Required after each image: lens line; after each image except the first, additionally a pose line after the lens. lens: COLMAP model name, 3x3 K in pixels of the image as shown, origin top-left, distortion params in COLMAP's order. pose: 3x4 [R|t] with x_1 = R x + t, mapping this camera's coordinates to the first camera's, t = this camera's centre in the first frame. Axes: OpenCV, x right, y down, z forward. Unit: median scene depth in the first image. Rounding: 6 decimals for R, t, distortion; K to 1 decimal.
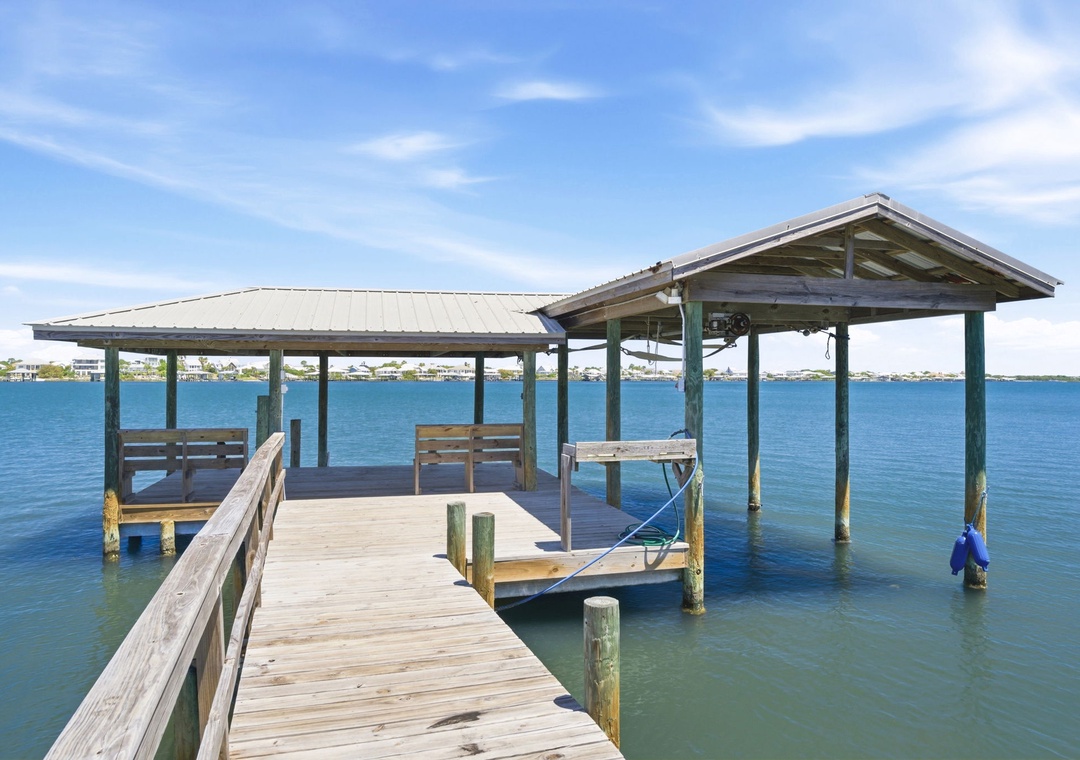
lens RADIAL K [[773.5, 0, 539.7], [0, 773.5, 377.5], [0, 0, 1]] dist [0.010907, 0.011617]
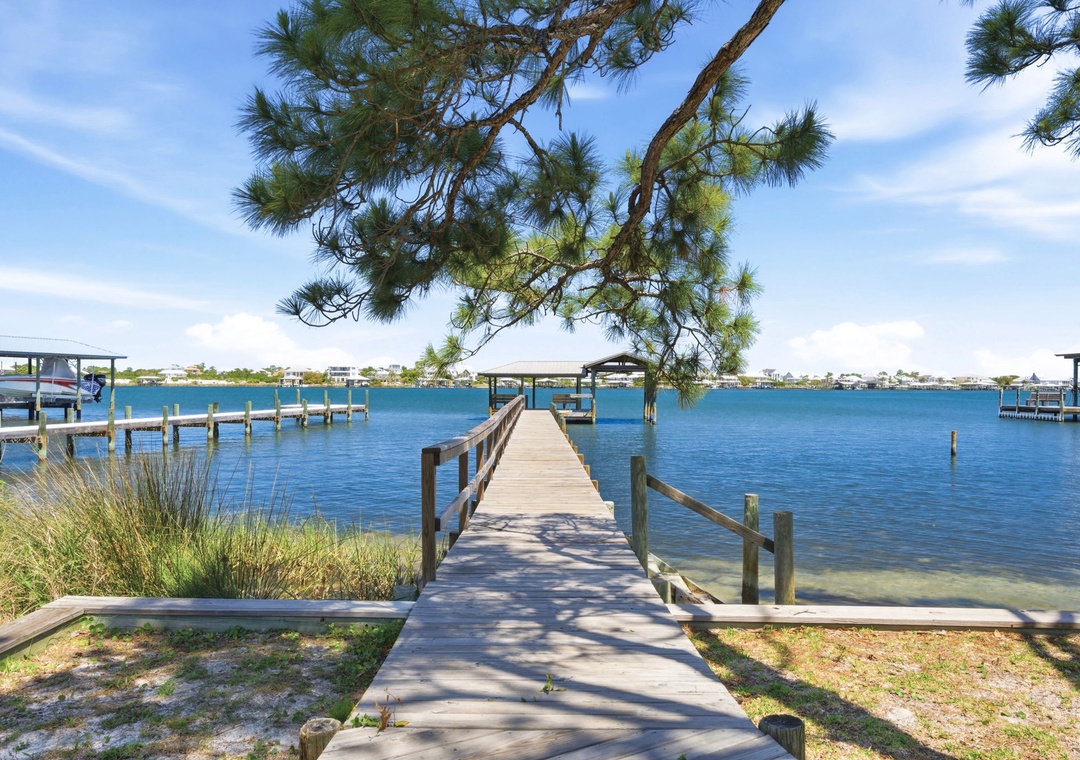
lens RADIAL K [[950.7, 0, 544.1], [0, 950.7, 384.2], [0, 0, 1]] dist [0.017267, 0.018540]
pose [[0.959481, 0.003312, -0.281753, 0.056522], [-0.003580, 0.999993, -0.000437, 0.000218], [0.281750, 0.001427, 0.959487, -0.180509]]
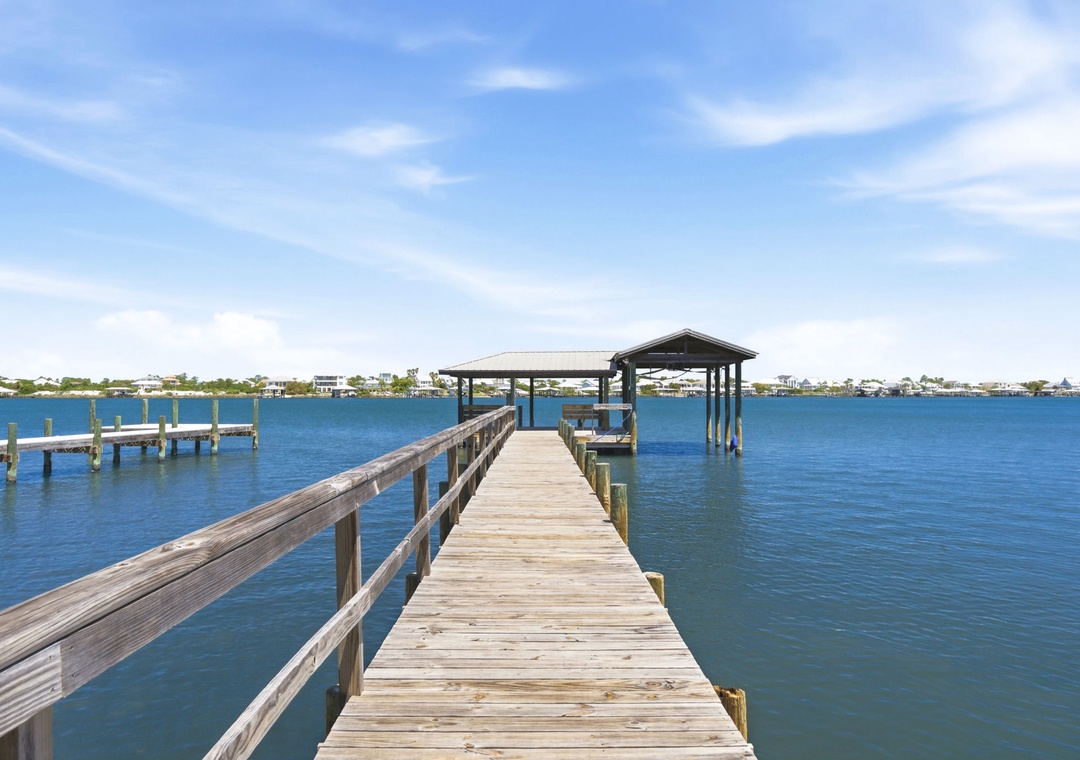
lens RADIAL K [[950.7, 0, 540.0], [0, 950.7, 376.6], [0, 0, 1]] dist [0.017267, 0.018540]
pose [[0.957976, -0.008301, -0.286728, 0.030534], [0.003161, 0.999826, -0.018385, 0.001055], [0.286831, 0.016706, 0.957836, -0.093574]]
